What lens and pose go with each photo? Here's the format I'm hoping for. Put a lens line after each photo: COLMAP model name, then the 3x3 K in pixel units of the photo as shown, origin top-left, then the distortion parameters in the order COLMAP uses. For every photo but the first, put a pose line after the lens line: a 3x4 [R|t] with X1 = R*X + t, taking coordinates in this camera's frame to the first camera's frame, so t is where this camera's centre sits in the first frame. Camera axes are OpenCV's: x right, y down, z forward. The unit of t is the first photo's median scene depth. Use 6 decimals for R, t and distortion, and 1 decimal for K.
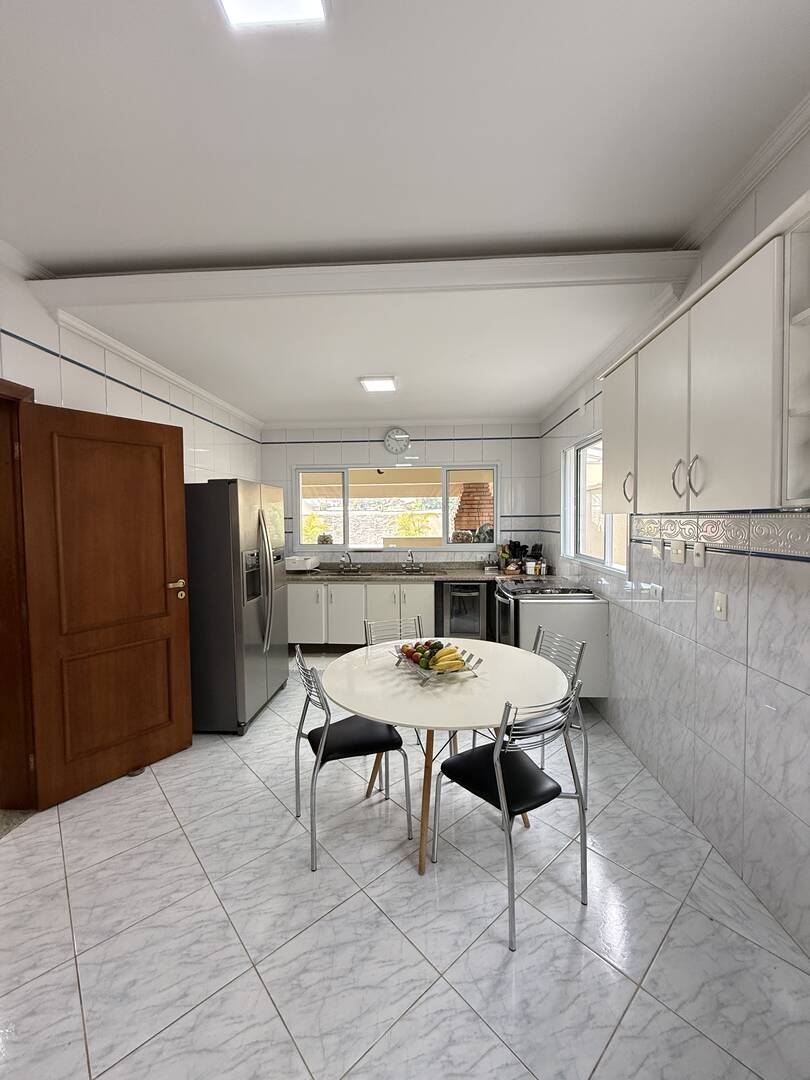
lens RADIAL K [[429.7, 0, 404.7], [0, 429.7, 537.7], [0, 0, 1]] dist [-0.001332, 0.000646]
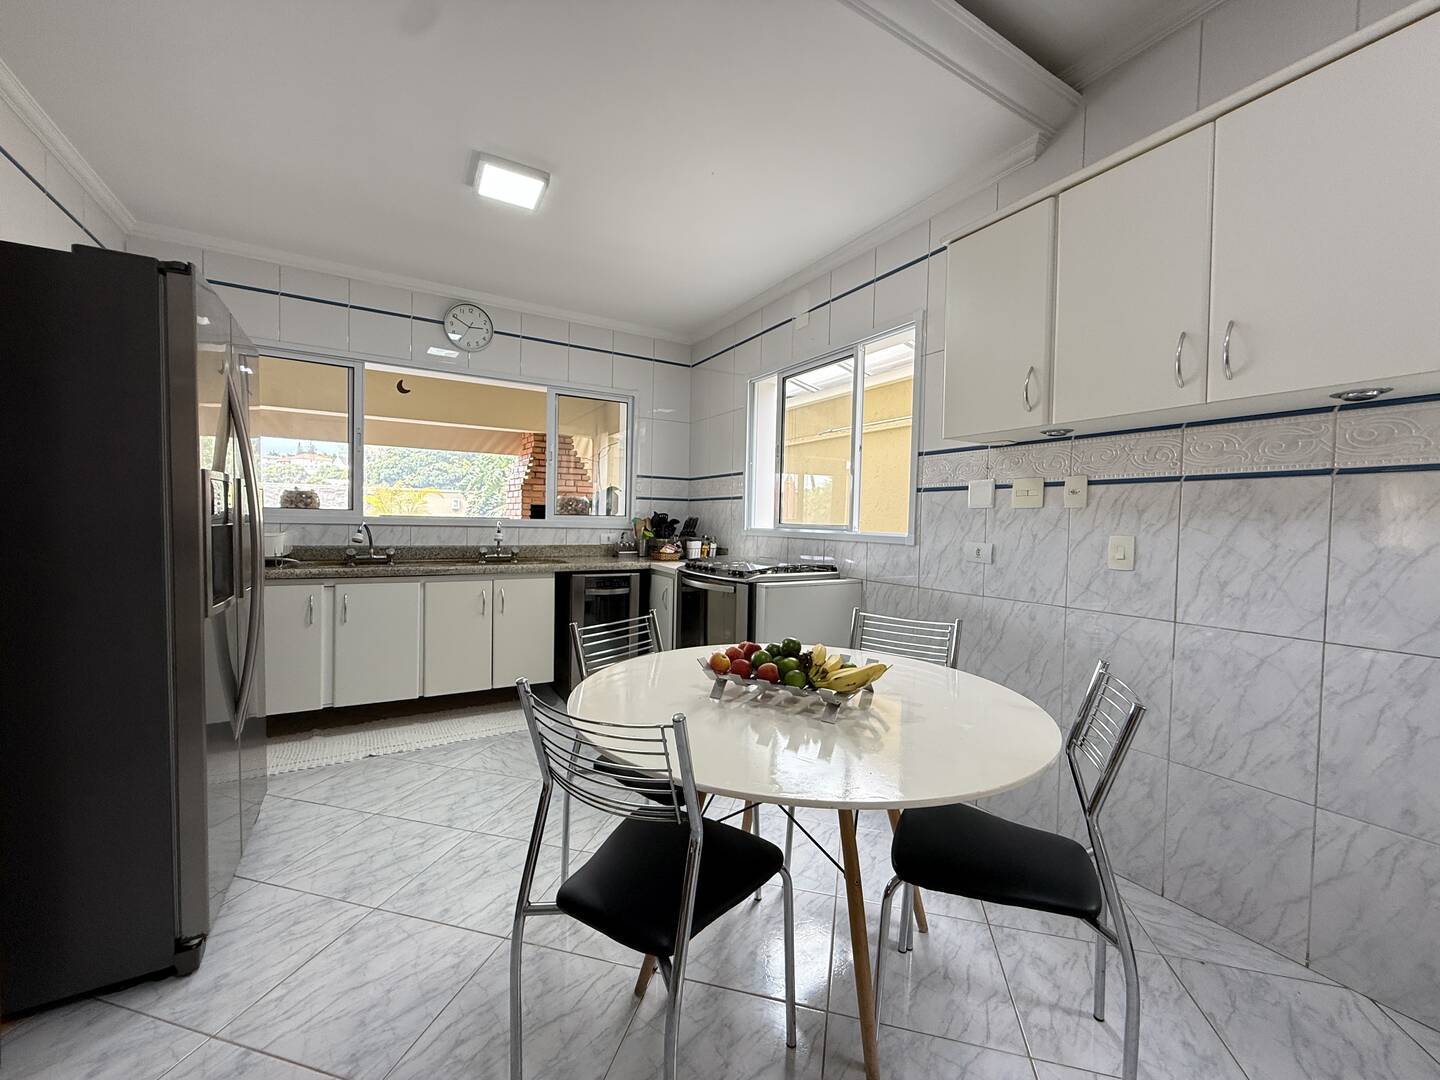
lens RADIAL K [[572.9, 0, 714.6], [0, 572.9, 541.4], [0, 0, 1]] dist [-0.001332, 0.000646]
pose [[0.828955, 0.008584, 0.559249, -0.373591], [-0.006282, 0.999962, -0.006037, 0.122540], [-0.559279, 0.001491, 0.828978, 0.453451]]
